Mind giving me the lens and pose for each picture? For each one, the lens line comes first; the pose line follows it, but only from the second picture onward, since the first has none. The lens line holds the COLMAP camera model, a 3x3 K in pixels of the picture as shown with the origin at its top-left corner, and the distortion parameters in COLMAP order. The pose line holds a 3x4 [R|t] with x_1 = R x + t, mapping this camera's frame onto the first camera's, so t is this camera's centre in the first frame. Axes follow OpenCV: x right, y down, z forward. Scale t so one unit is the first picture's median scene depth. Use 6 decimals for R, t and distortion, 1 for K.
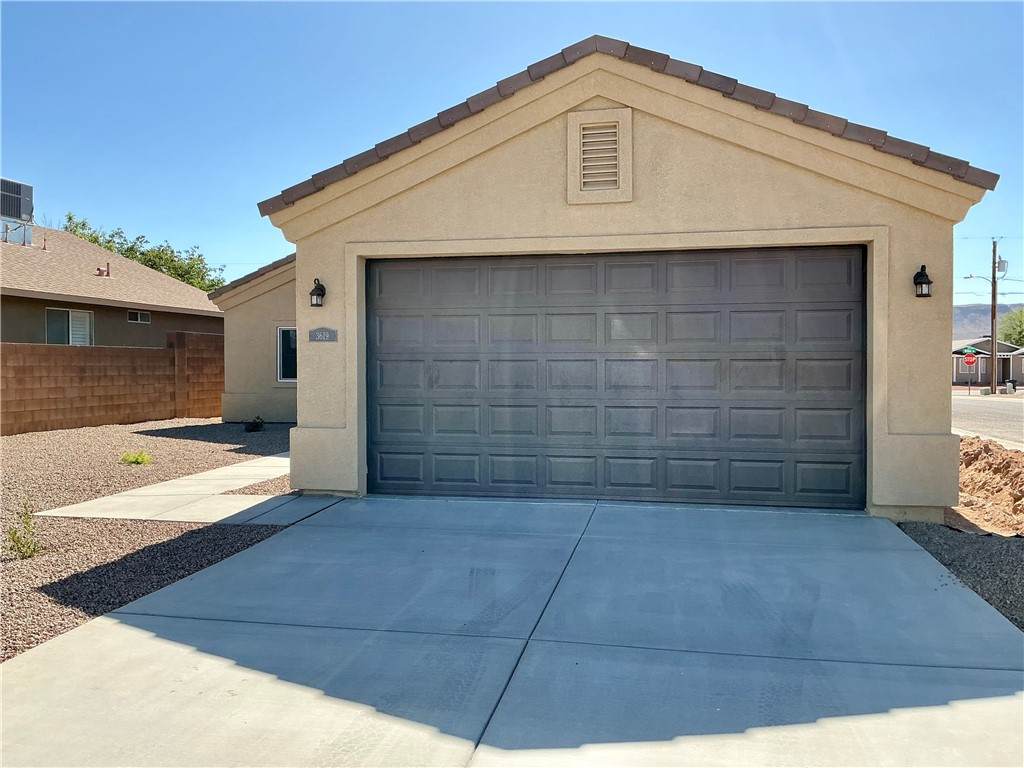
lens RADIAL K [[836.3, 0, 507.8], [0, 836.3, 385.3], [0, 0, 1]] dist [0.091890, -0.192041]
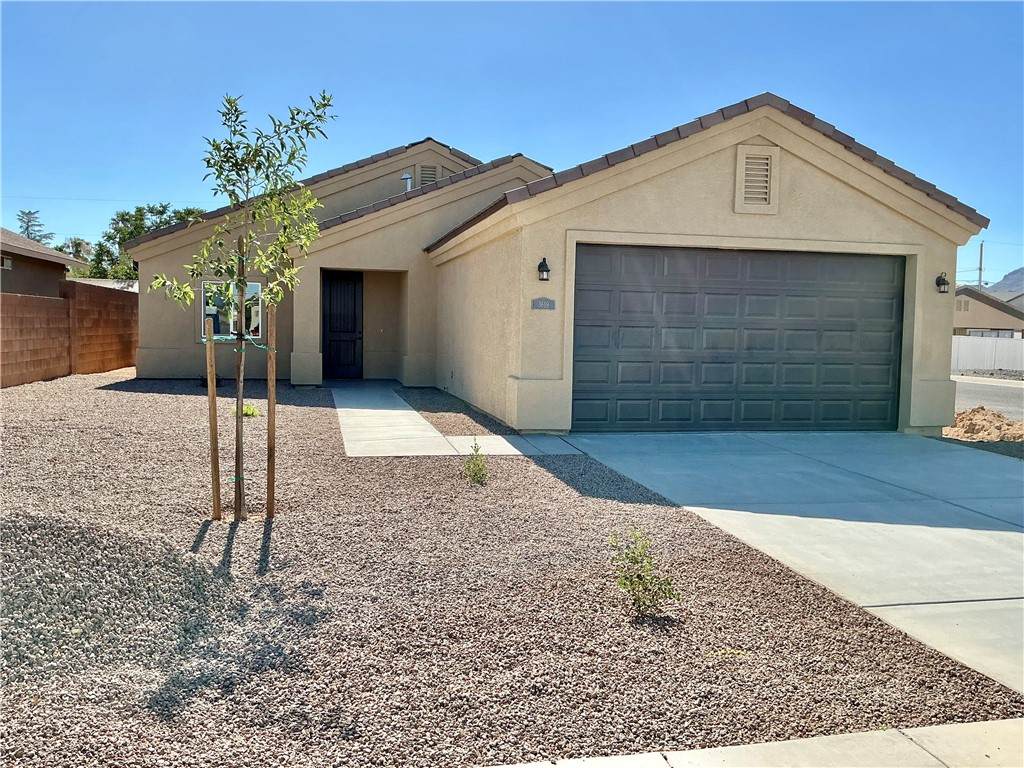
lens RADIAL K [[836.3, 0, 507.8], [0, 836.3, 385.3], [0, 0, 1]] dist [0.091890, -0.192041]
pose [[0.915300, -0.008987, 0.402673, -0.827787], [-0.011395, 0.998773, 0.048191, 0.000550], [-0.402612, -0.048698, 0.914074, -0.109079]]
